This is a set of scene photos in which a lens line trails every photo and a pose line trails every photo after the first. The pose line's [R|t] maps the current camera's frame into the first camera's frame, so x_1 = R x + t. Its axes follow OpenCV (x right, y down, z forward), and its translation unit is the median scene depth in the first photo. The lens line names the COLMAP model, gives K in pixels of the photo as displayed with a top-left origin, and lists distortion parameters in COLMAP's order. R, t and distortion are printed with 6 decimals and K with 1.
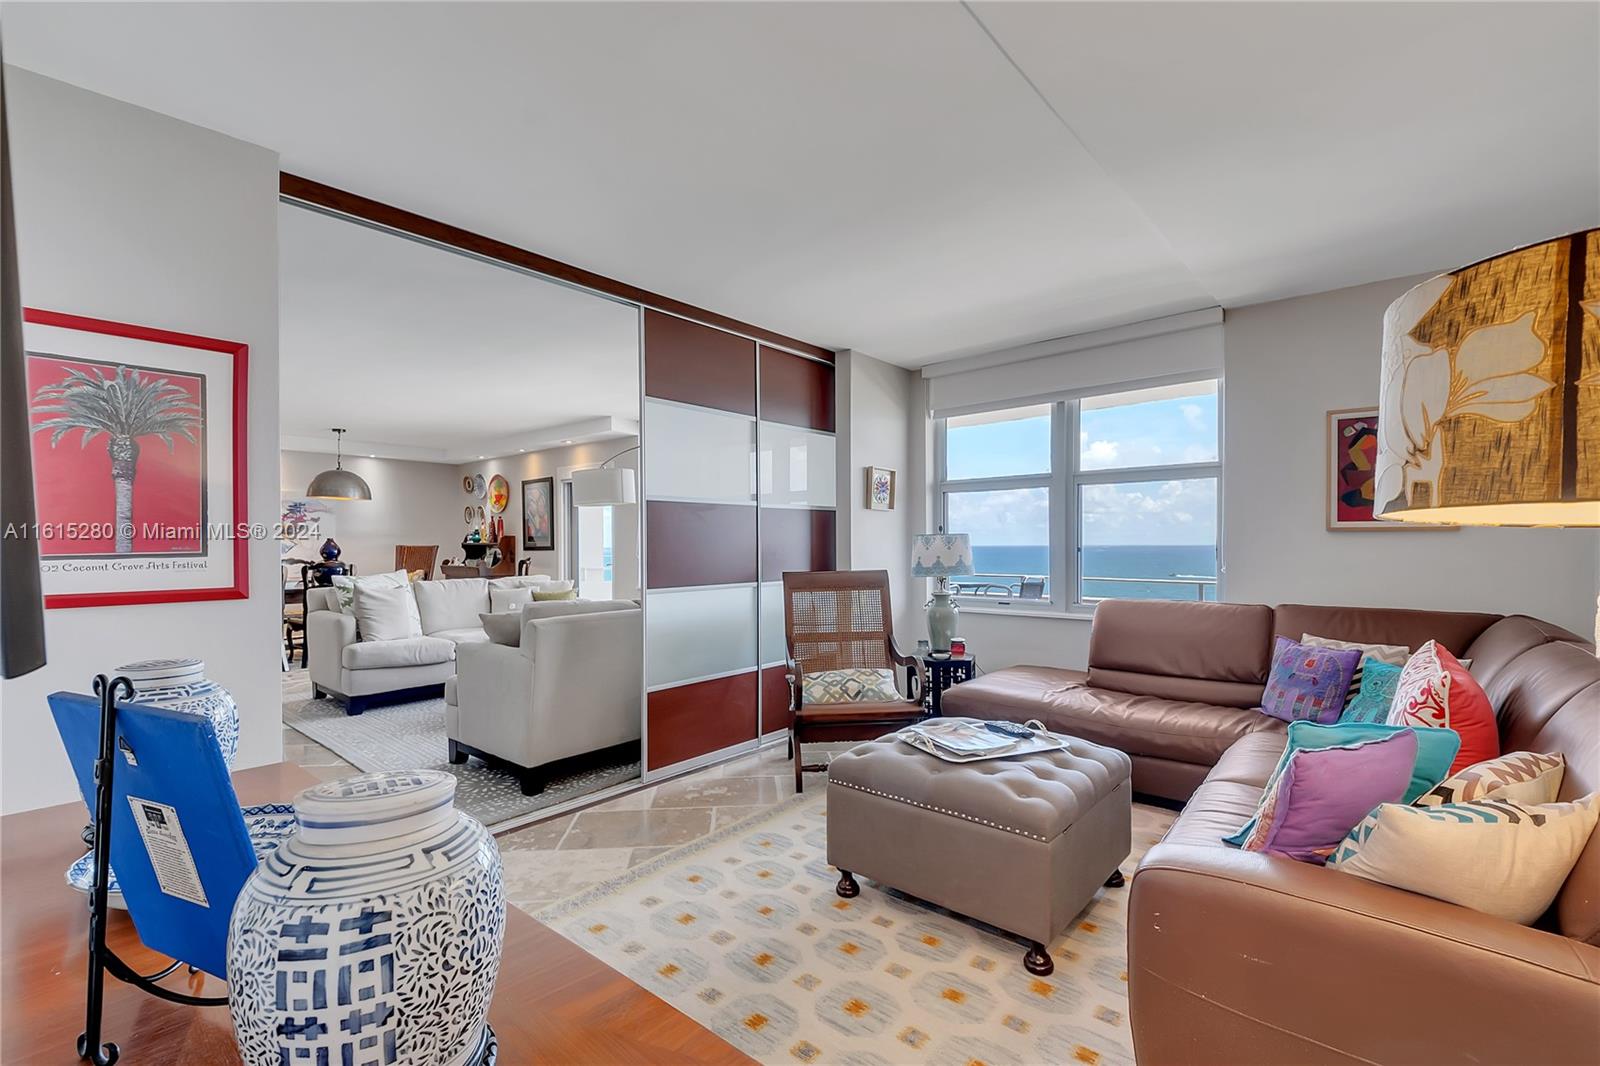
lens RADIAL K [[713.1, 0, 795.0], [0, 713.1, 552.9], [0, 0, 1]] dist [0.012192, -0.001112]
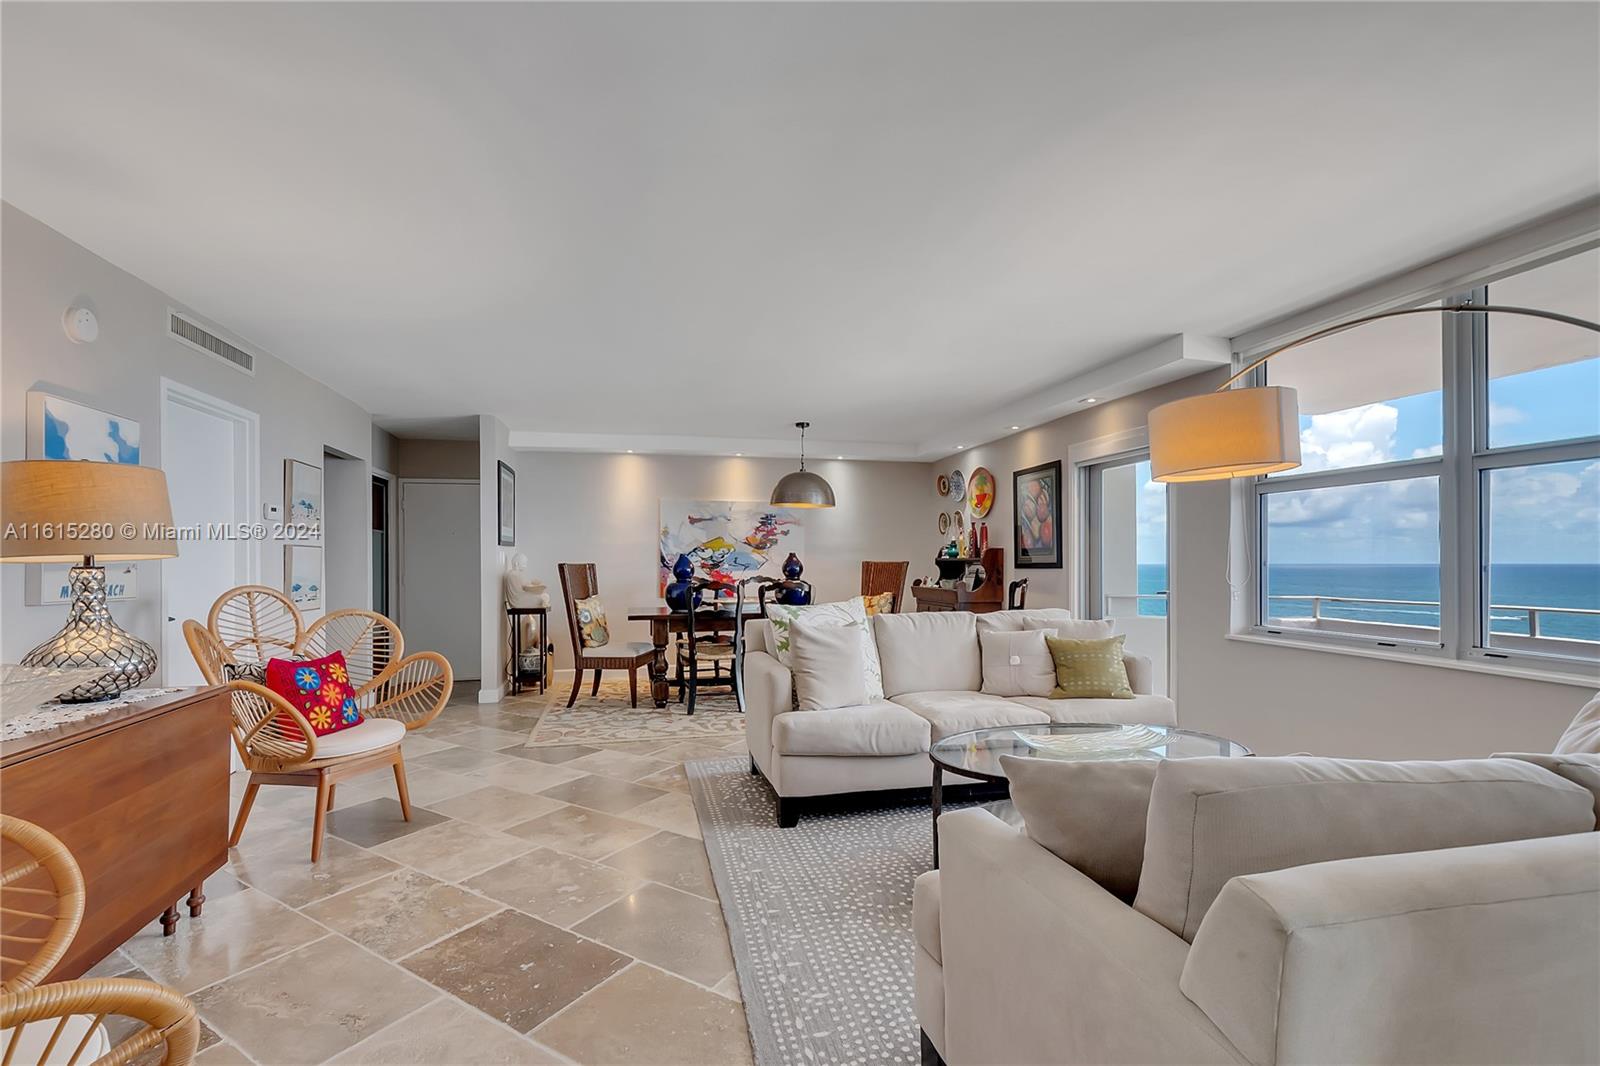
lens RADIAL K [[713.1, 0, 791.0], [0, 713.1, 561.8], [0, 0, 1]] dist [0.012192, -0.001112]
pose [[0.807473, -0.000245, -0.589905, -0.150657], [-0.006169, 0.999942, -0.008859, -0.002502], [0.589873, 0.010793, 0.807424, 0.311349]]
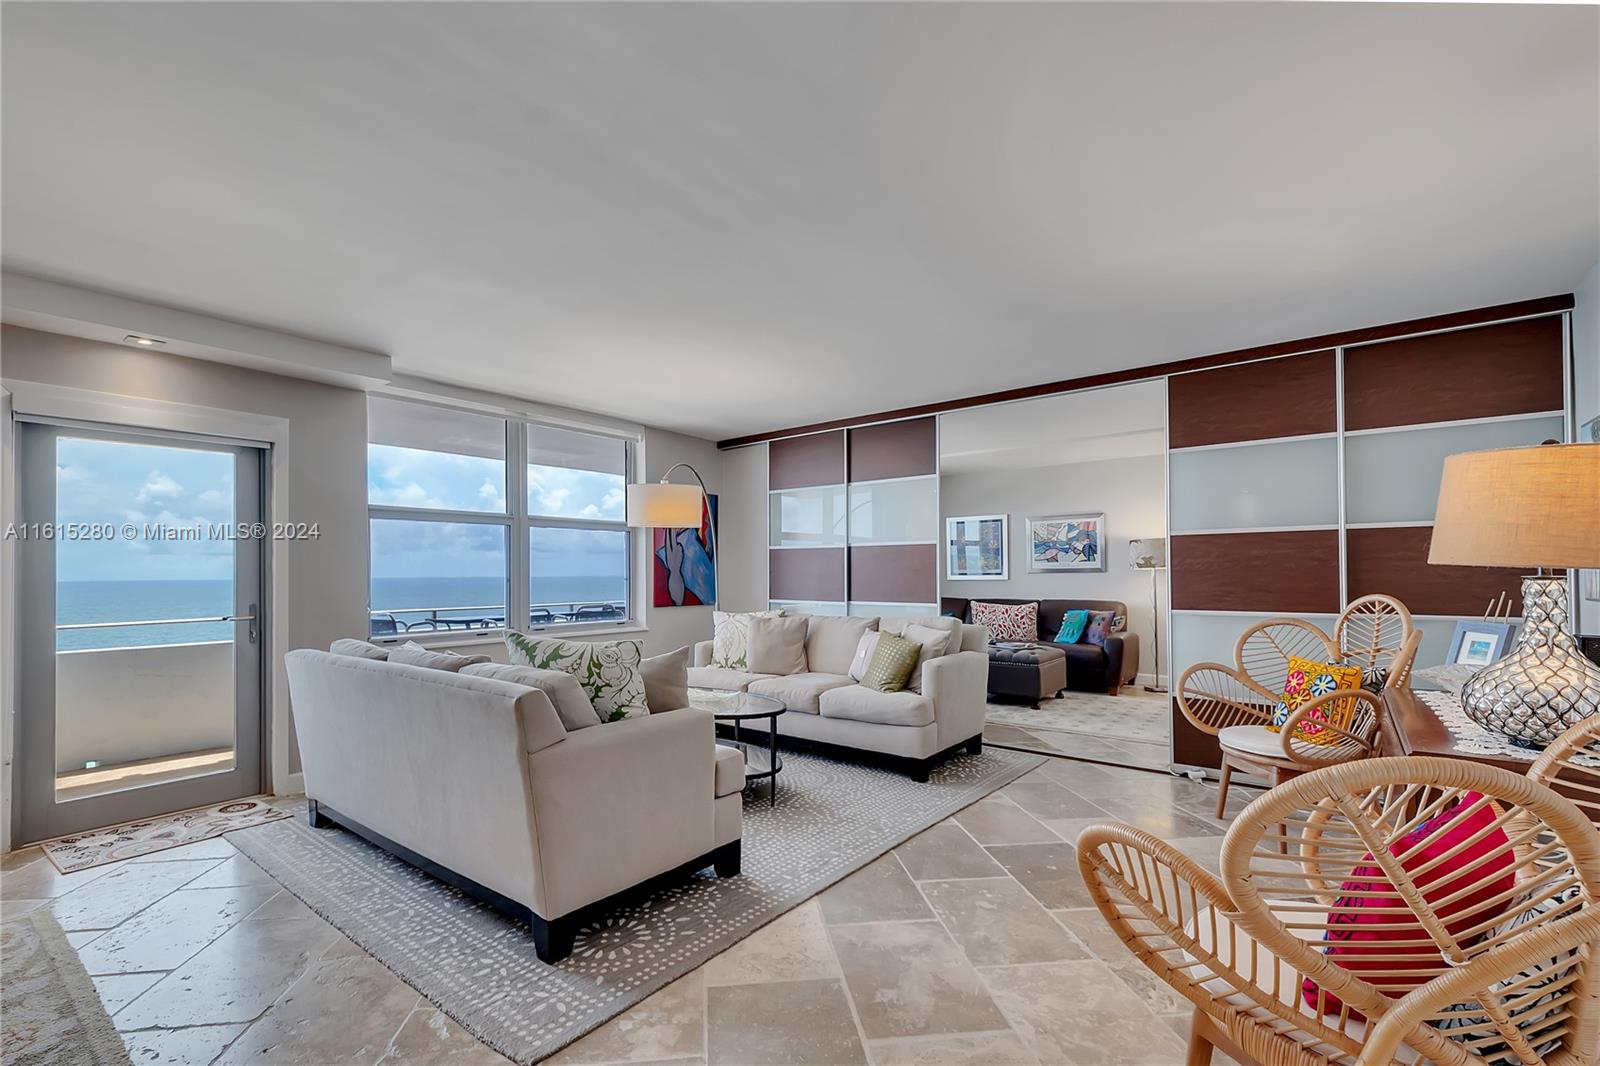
lens RADIAL K [[713.1, 0, 787.4], [0, 713.1, 570.0], [0, 0, 1]] dist [0.012192, -0.001112]
pose [[-0.053040, 0.008341, 0.998558, -0.755867], [0.020543, 0.999763, -0.007260, -0.006387], [-0.998381, 0.020128, -0.053199, 0.626238]]
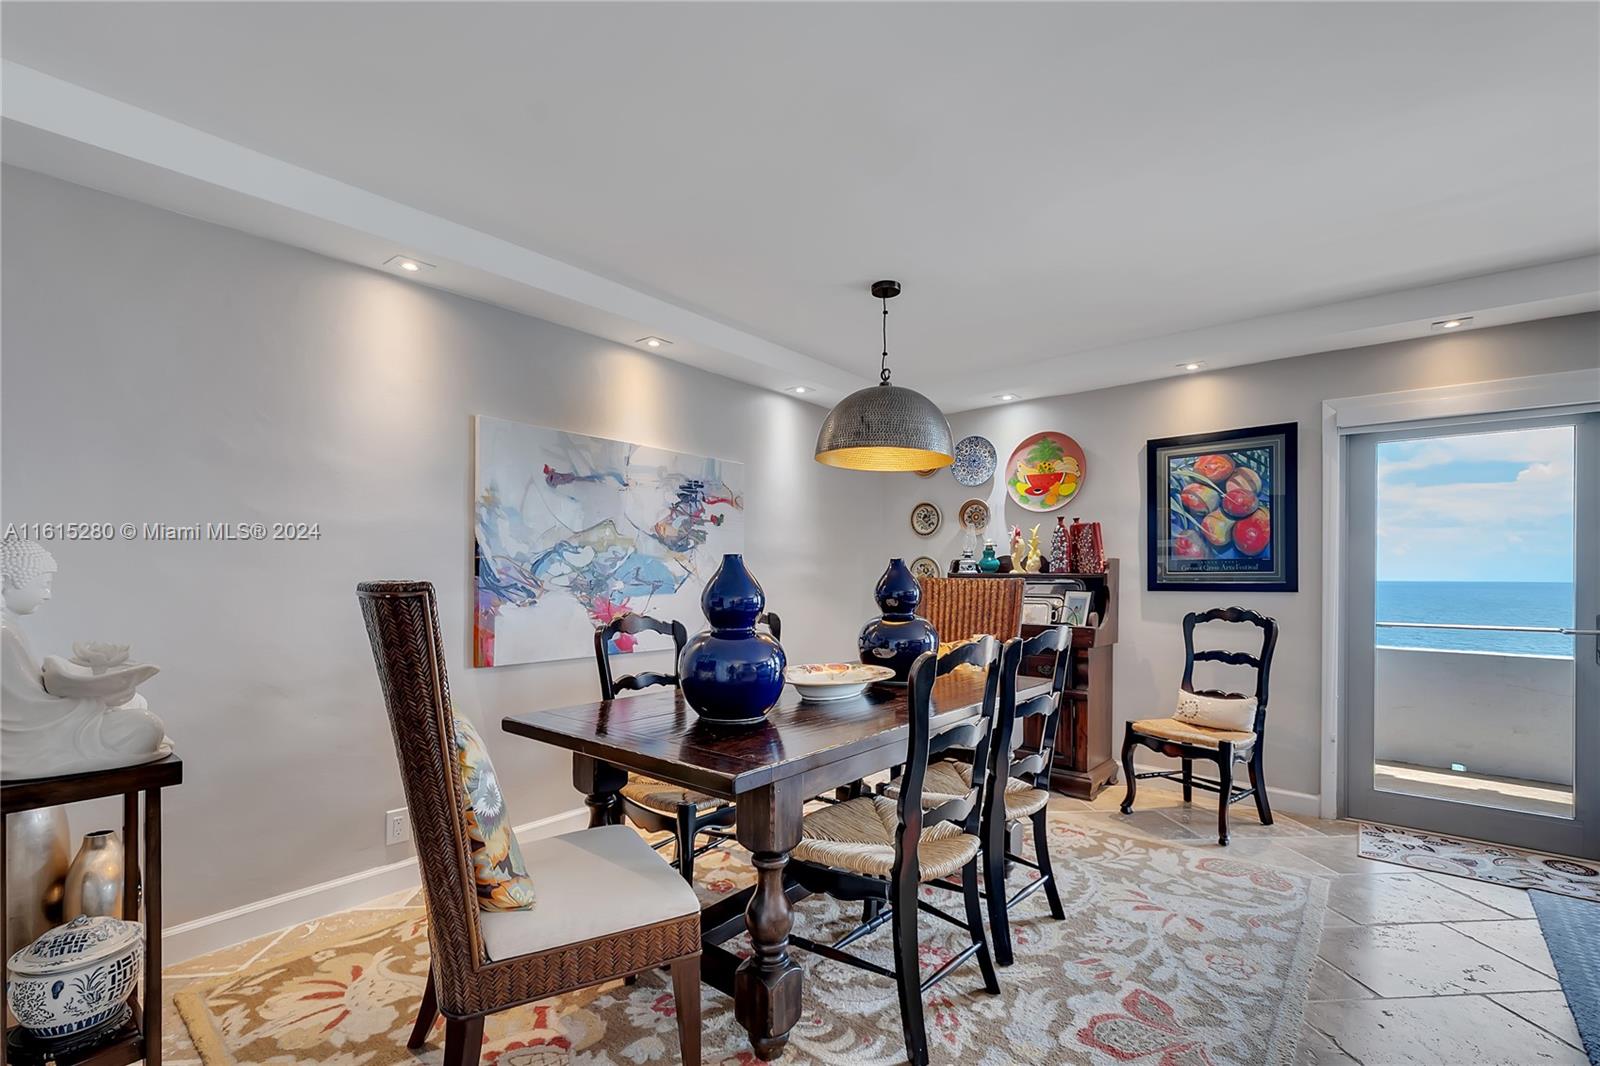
lens RADIAL K [[713.1, 0, 786.7], [0, 713.1, 569.5], [0, 0, 1]] dist [0.012192, -0.001112]
pose [[0.999745, 0.007679, 0.021245, -0.686141], [-0.007195, 0.999714, -0.022787, -0.005298], [-0.021414, 0.022628, 0.999515, 0.594088]]
